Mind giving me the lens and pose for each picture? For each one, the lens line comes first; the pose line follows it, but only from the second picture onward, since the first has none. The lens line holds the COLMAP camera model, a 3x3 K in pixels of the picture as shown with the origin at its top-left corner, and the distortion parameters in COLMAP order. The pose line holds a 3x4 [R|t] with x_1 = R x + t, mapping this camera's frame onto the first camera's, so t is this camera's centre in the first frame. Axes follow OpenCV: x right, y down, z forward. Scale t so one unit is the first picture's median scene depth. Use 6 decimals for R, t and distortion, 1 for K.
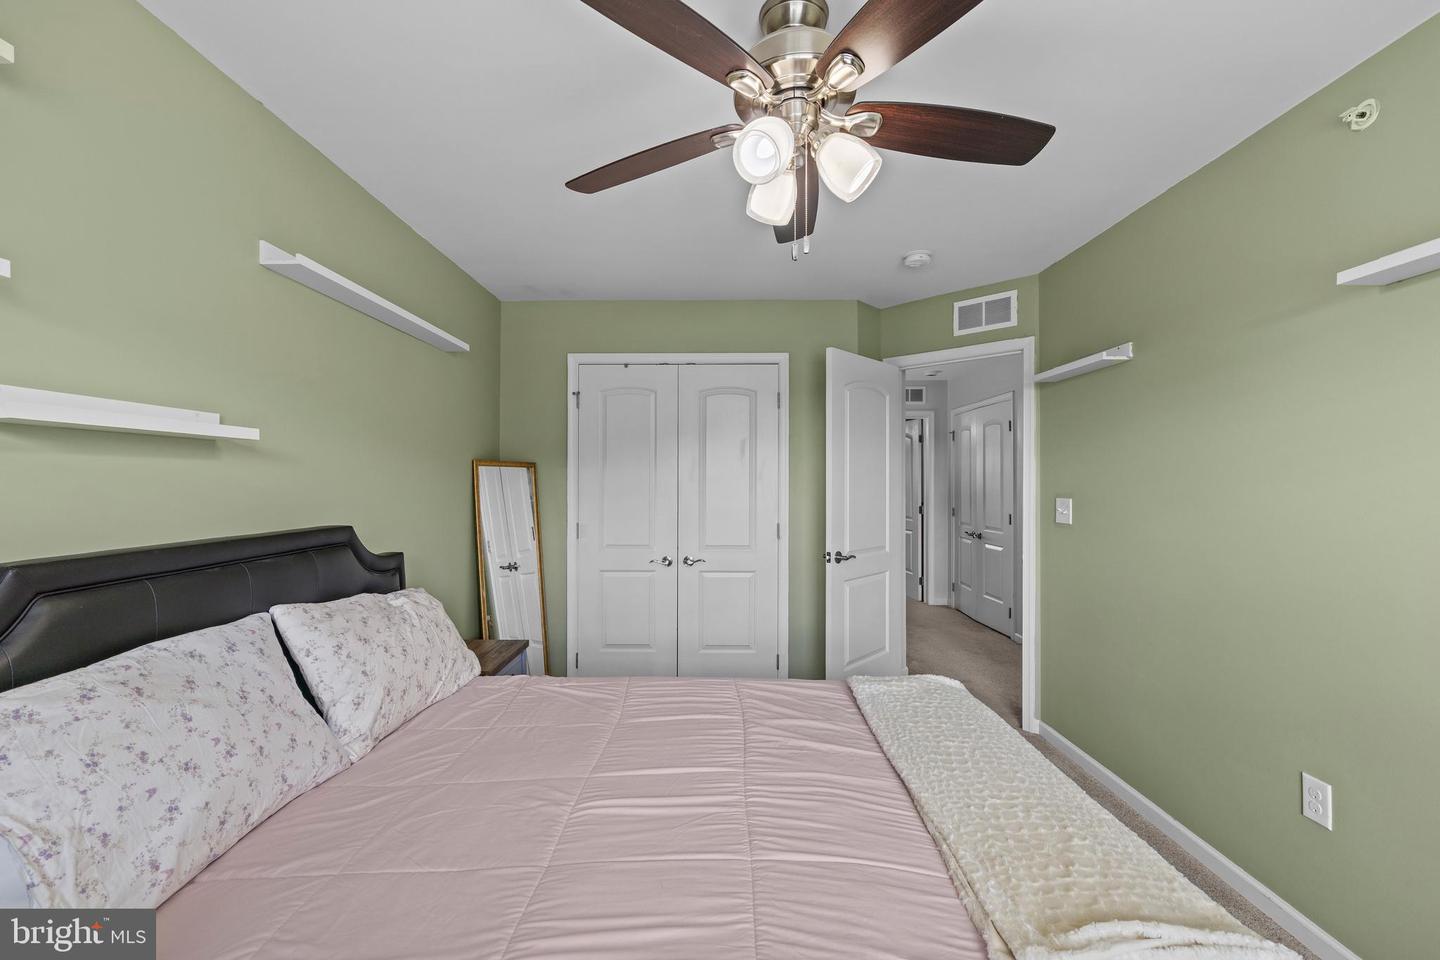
lens RADIAL K [[588.9, 0, 774.5], [0, 588.9, 483.4], [0, 0, 1]] dist [0.000742, 0.000467]
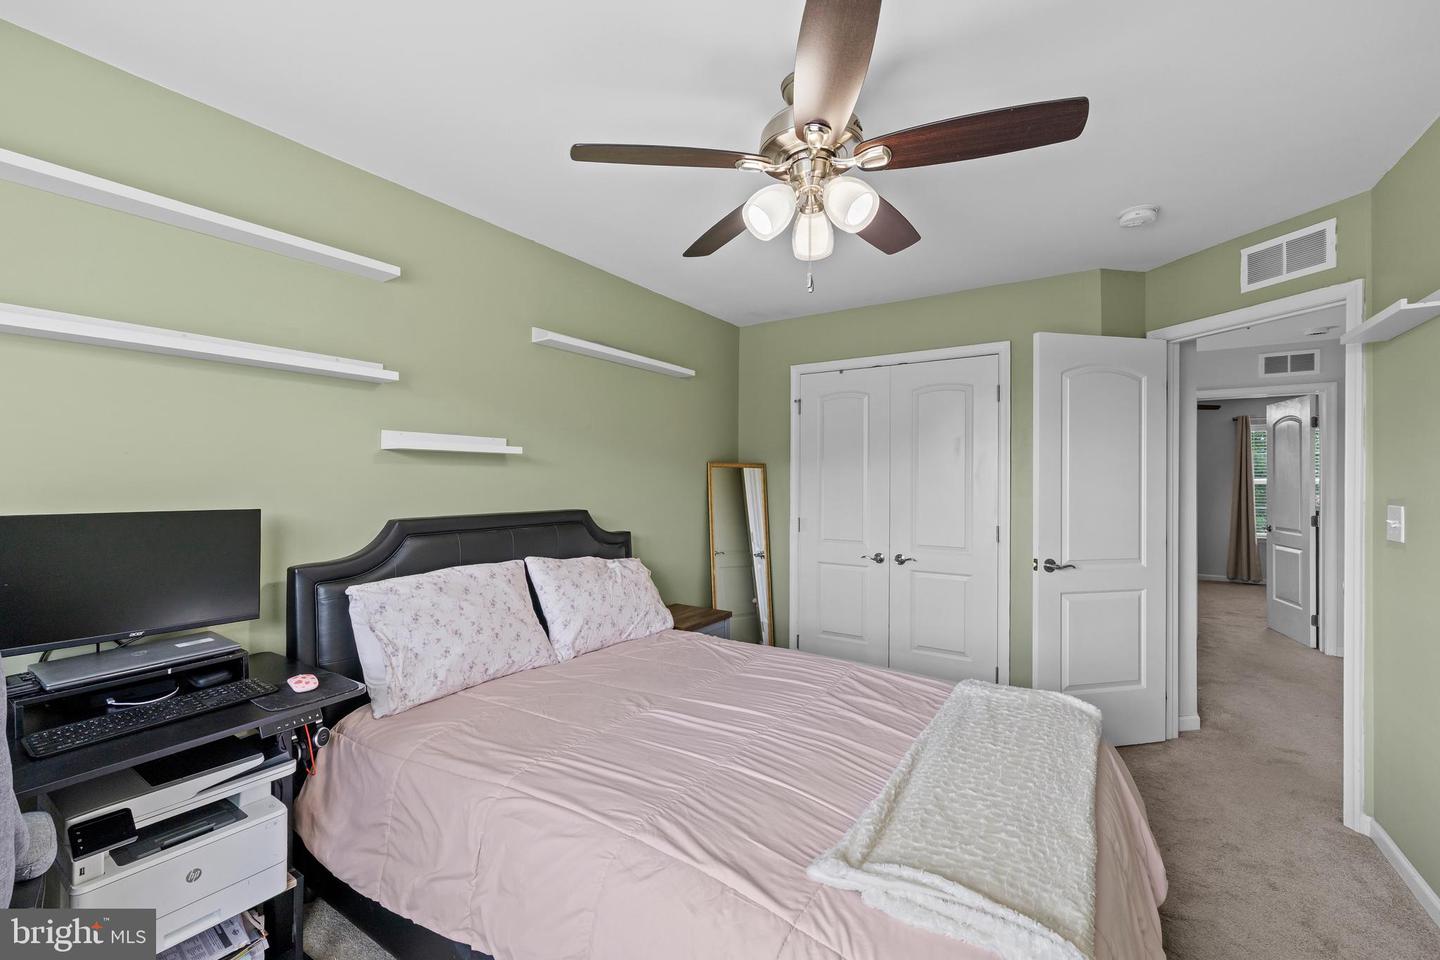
lens RADIAL K [[601.2, 0, 721.8], [0, 601.2, 482.7], [0, 0, 1]] dist [0.000085, 0.000412]
pose [[0.841767, 0.003944, -0.539827, 0.367511], [-0.003882, 0.999992, 0.001252, 0.000880], [0.539827, 0.001042, 0.841775, -0.072995]]
